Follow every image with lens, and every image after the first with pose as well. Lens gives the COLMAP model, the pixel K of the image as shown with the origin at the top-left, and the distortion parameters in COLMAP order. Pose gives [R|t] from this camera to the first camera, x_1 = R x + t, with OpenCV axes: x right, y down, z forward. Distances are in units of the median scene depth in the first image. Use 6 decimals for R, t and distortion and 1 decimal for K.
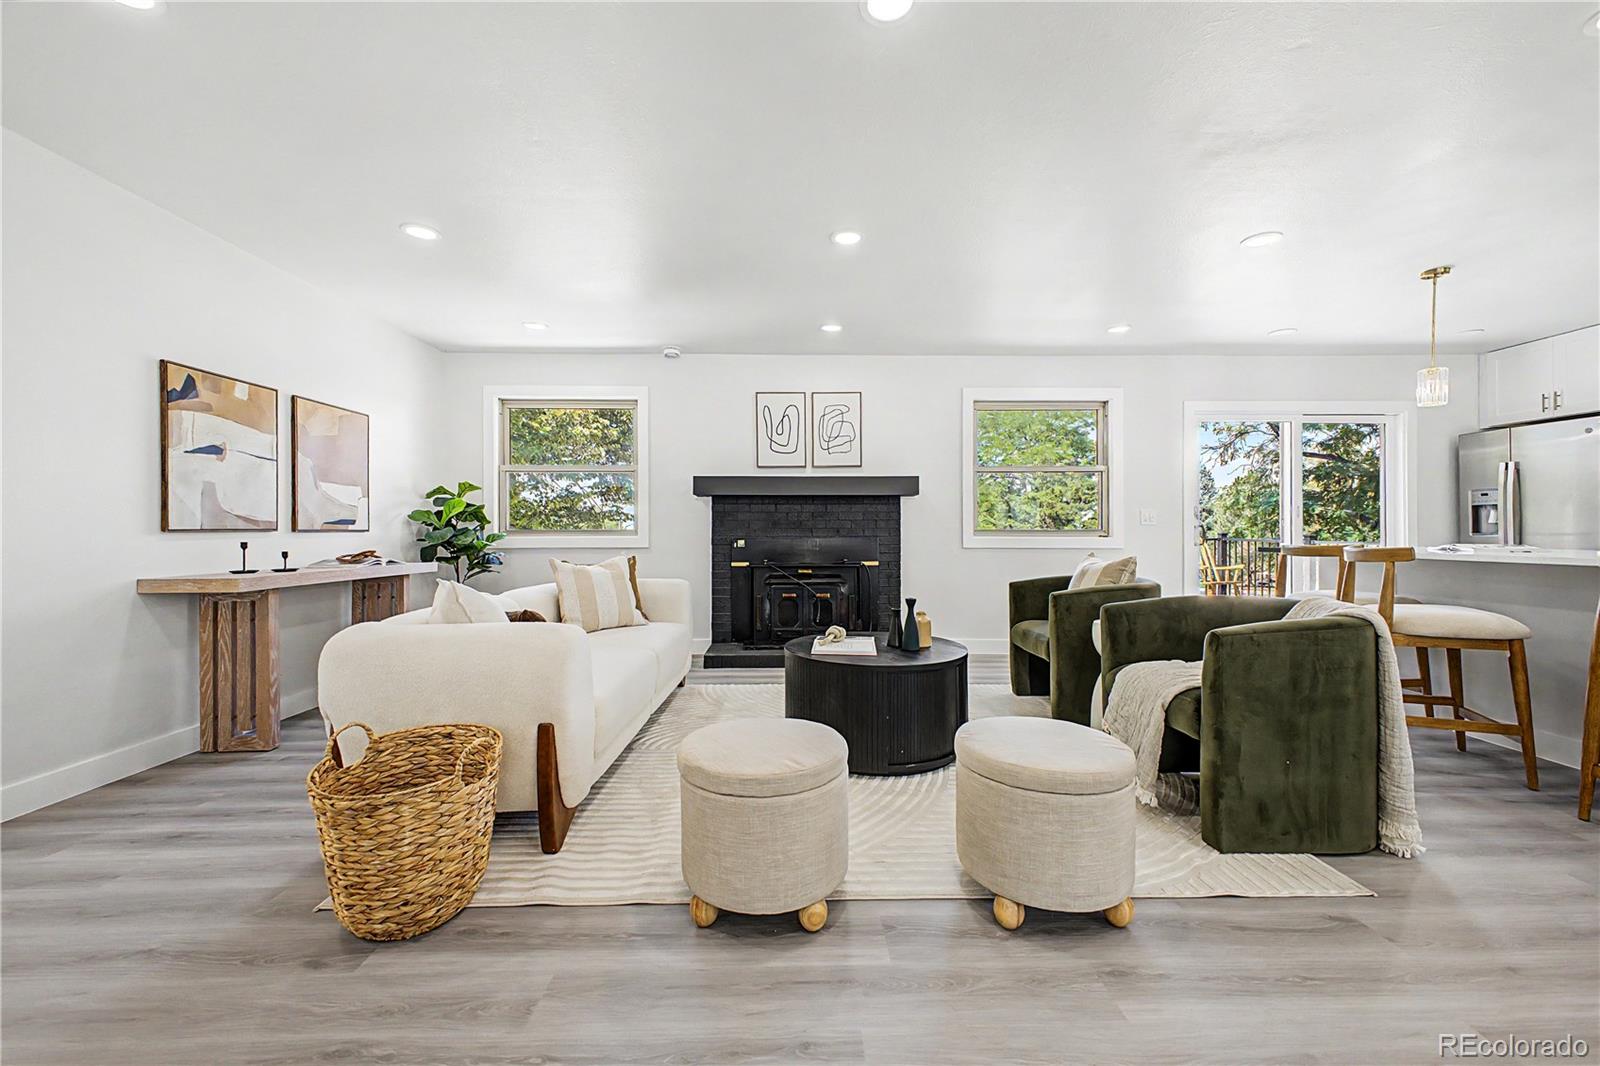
lens RADIAL K [[631.4, 0, 801.8], [0, 631.4, 530.5], [0, 0, 1]] dist [0.003358, 0.000209]
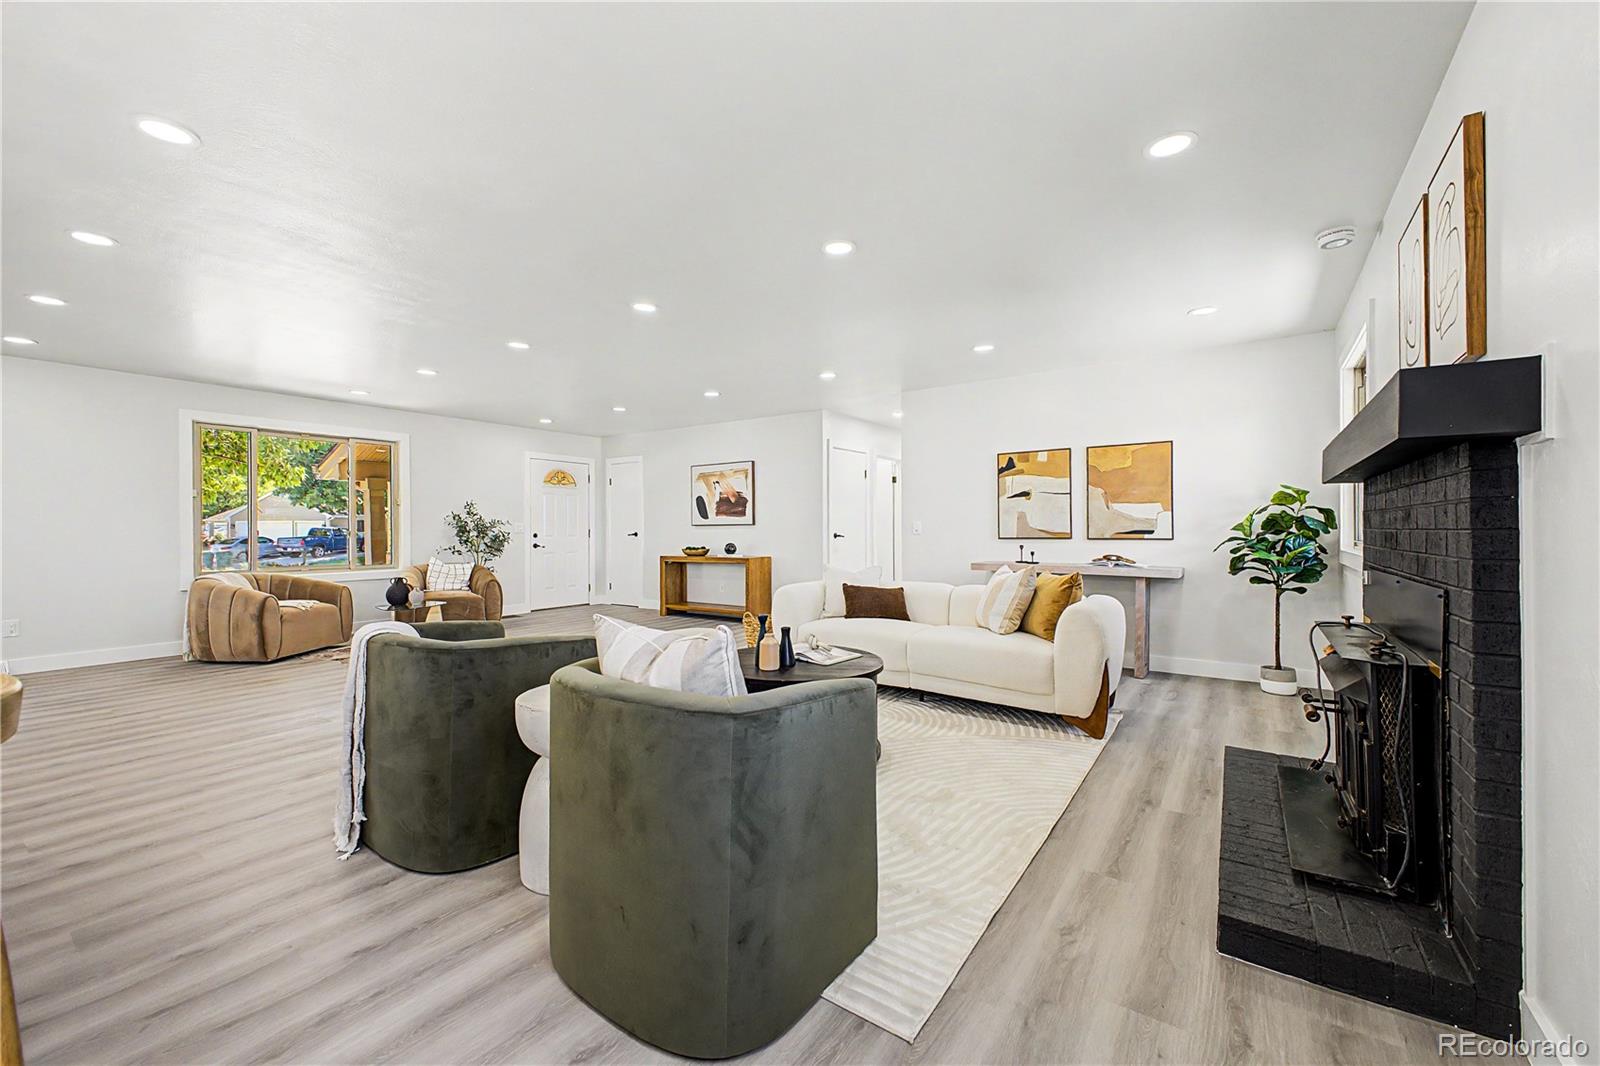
lens RADIAL K [[631.4, 0, 800.4], [0, 631.4, 529.6], [0, 0, 1]] dist [0.003358, 0.000209]
pose [[-0.586005, 0.005975, -0.810286, 0.909736], [0.007428, 0.999970, 0.002002, -0.033160], [0.810274, -0.004846, -0.586032, 1.521626]]
